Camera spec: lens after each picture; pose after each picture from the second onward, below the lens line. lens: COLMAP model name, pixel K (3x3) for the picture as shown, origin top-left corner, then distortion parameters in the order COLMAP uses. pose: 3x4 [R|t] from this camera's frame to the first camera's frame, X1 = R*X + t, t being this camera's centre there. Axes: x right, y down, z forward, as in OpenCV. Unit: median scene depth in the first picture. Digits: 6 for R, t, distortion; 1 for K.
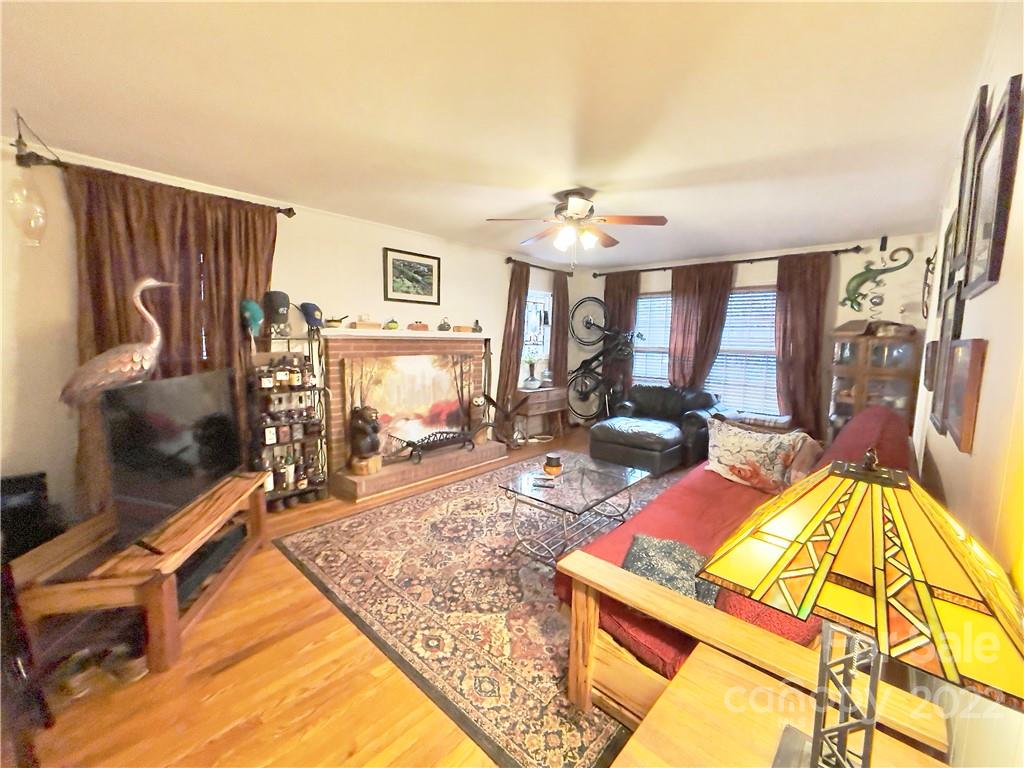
lens RADIAL K [[417.0, 0, 513.3], [0, 417.0, 384.3], [0, 0, 1]] dist [-0.001956, 0.000220]
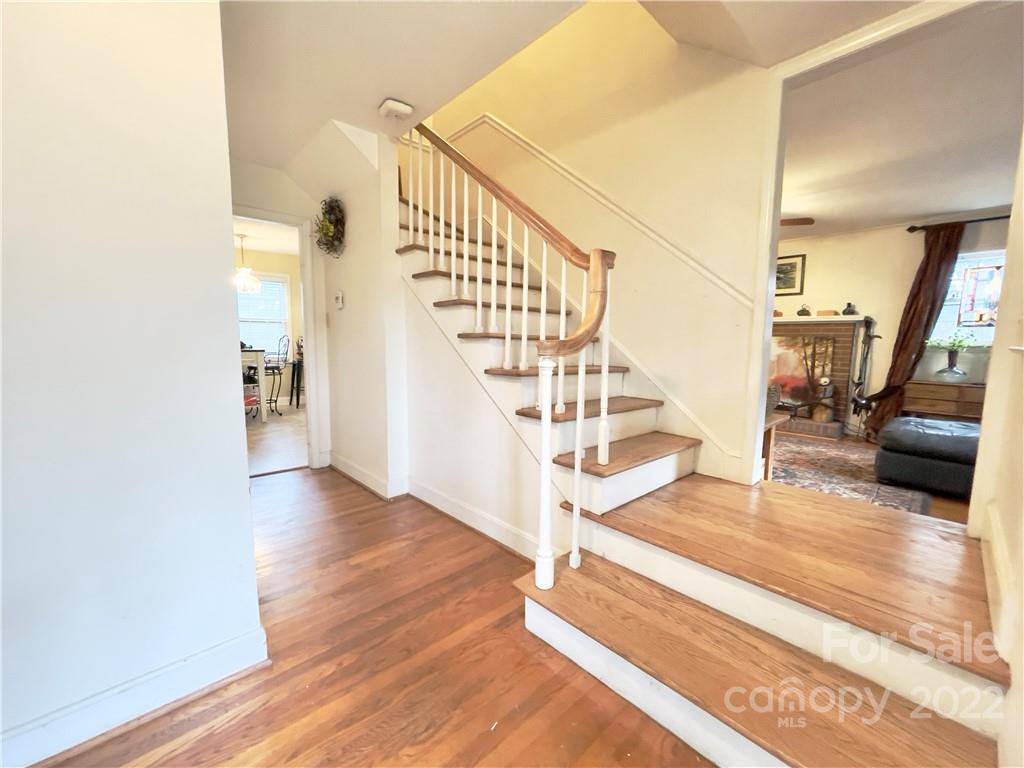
lens RADIAL K [[417.0, 0, 513.3], [0, 417.0, 384.3], [0, 0, 1]] dist [-0.001956, 0.000220]
pose [[-0.074573, 0.089895, -0.993155, 1.044550], [-0.112584, 0.988802, 0.097955, 0.035390], [0.990840, 0.119118, -0.063618, 0.294409]]
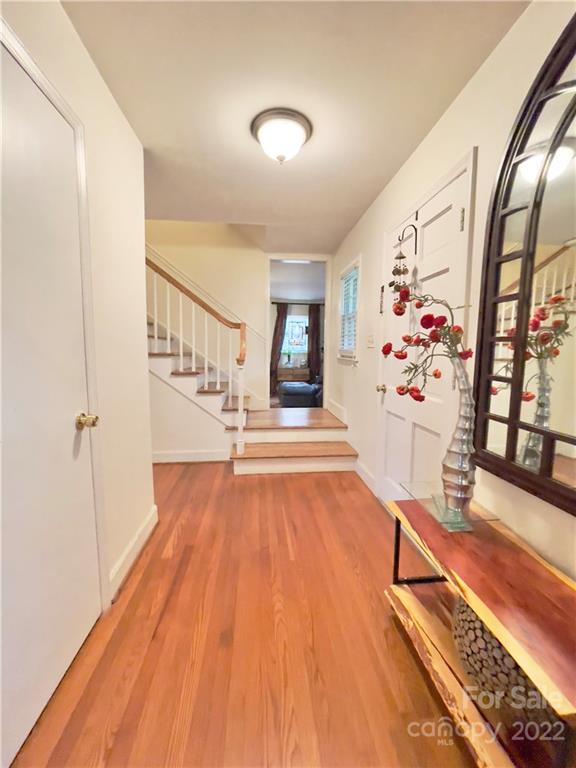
lens RADIAL K [[312.7, 0, 288.0], [0, 312.7, 384.0], [0, 0, 1]] dist [-0.001956, 0.000220]
pose [[0.744484, 0.066501, -0.664320, 1.199831], [-0.065886, 0.997488, 0.026016, 0.058600], [0.664382, 0.024401, 0.746995, -0.080802]]
